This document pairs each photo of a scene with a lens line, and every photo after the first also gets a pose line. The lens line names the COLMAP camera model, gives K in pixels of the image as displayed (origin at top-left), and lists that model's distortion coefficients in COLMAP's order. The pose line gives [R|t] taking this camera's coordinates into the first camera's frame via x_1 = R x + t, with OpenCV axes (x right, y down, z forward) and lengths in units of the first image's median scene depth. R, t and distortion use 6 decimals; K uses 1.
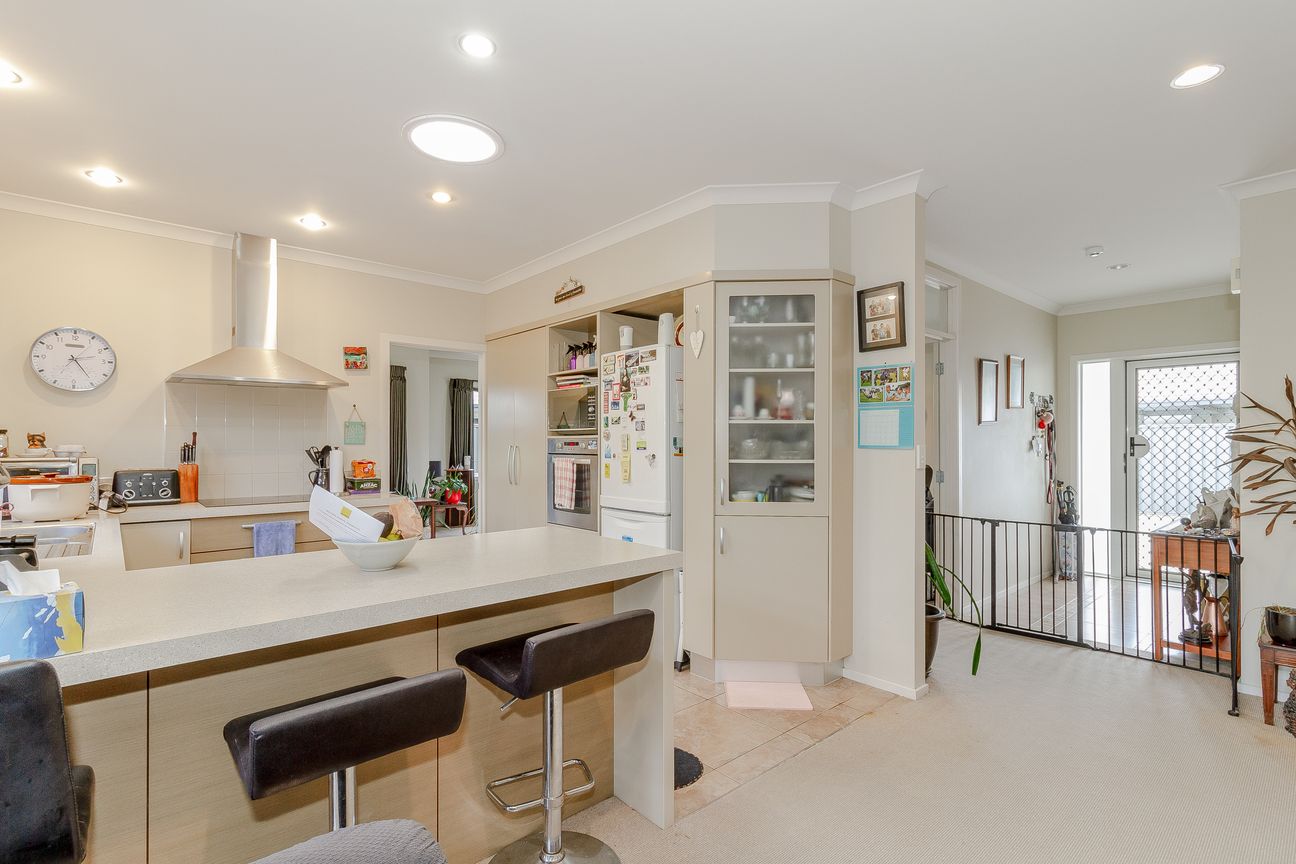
lens RADIAL K [[611.7, 0, 650.9], [0, 611.7, 434.9], [0, 0, 1]] dist [0.002870, 0.000161]
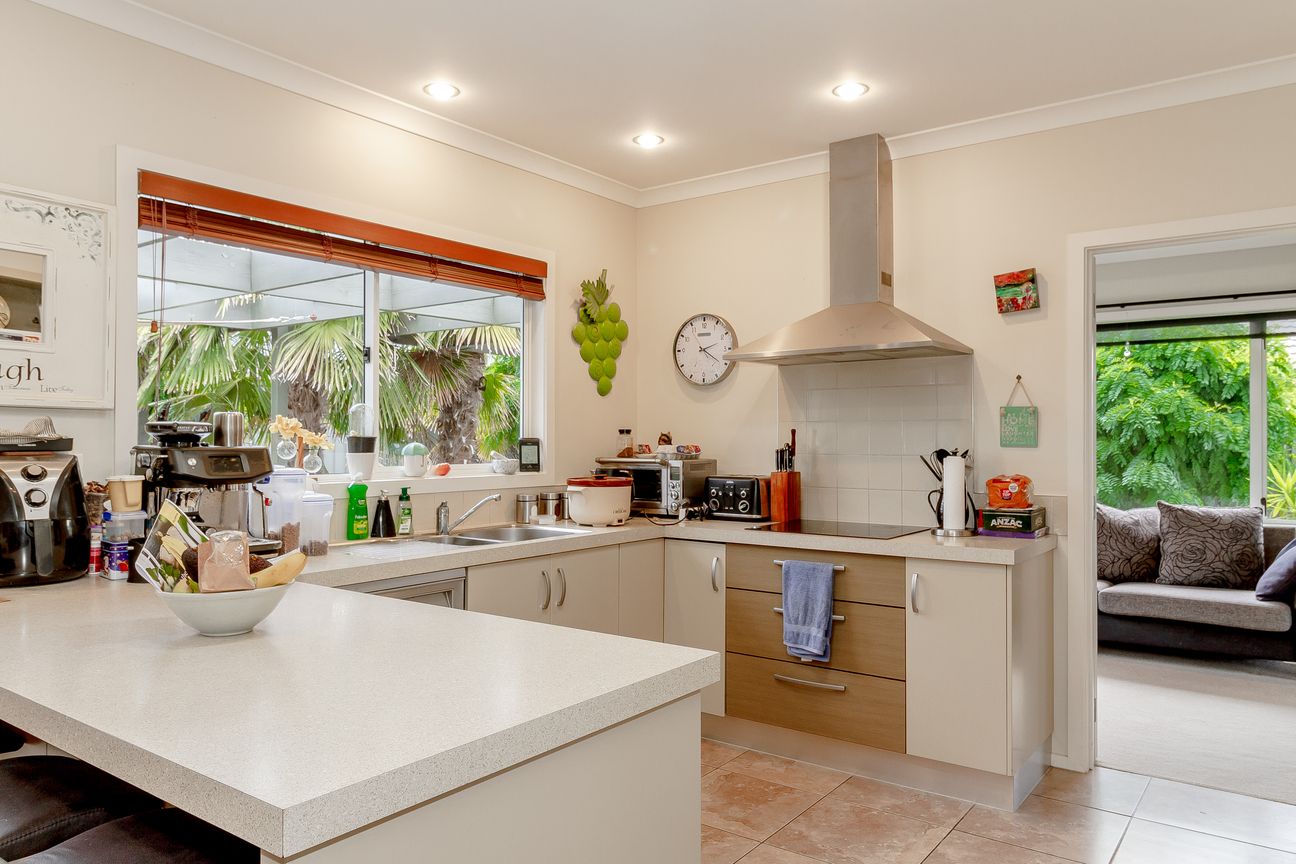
lens RADIAL K [[890.0, 0, 648.5], [0, 890.0, 438.1], [0, 0, 1]] dist [0.010506, 0.001722]
pose [[0.208864, -0.007533, -0.977916, 0.248984], [0.006530, 0.999959, -0.006308, 0.010522], [0.977923, -0.005069, 0.208905, 0.528772]]
